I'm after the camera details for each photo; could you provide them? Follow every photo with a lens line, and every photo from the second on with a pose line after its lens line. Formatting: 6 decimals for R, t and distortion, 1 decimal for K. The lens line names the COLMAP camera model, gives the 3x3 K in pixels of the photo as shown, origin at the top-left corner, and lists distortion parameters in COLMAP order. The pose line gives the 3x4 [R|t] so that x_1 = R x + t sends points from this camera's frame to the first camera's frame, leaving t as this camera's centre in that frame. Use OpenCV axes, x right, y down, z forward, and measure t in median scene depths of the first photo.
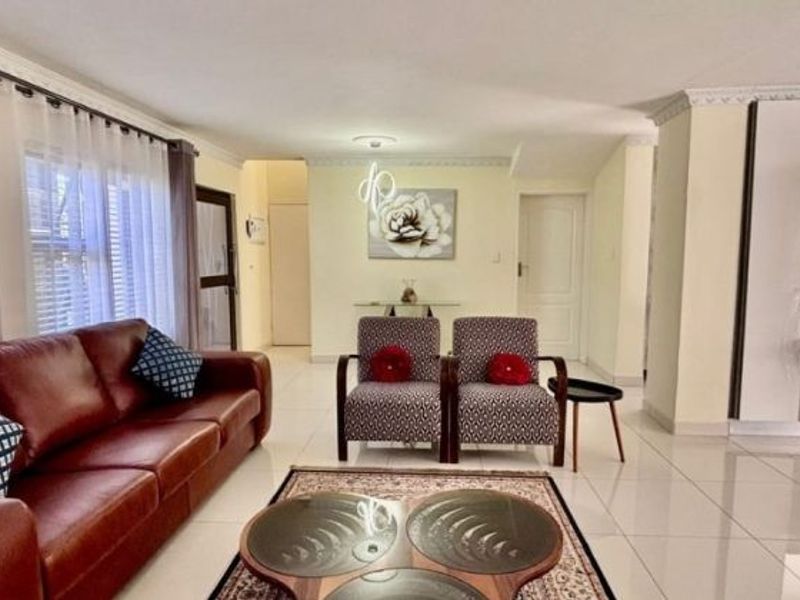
lens RADIAL K [[520.1, 0, 400.0], [0, 520.1, 300.0], [0, 0, 1]] dist [0.002514, 0.000133]
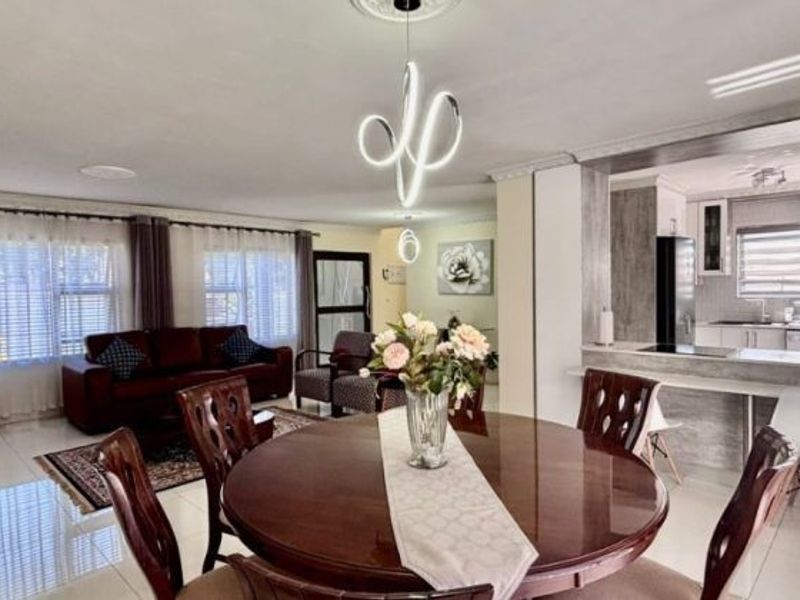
lens RADIAL K [[520.1, 0, 400.0], [0, 520.1, 300.0], [0, 0, 1]] dist [0.002514, 0.000133]
pose [[0.733789, 0.002966, -0.679371, 0.794492], [-0.048631, 0.997655, -0.048170, 0.005341], [0.677635, 0.068385, 0.732212, -0.059671]]
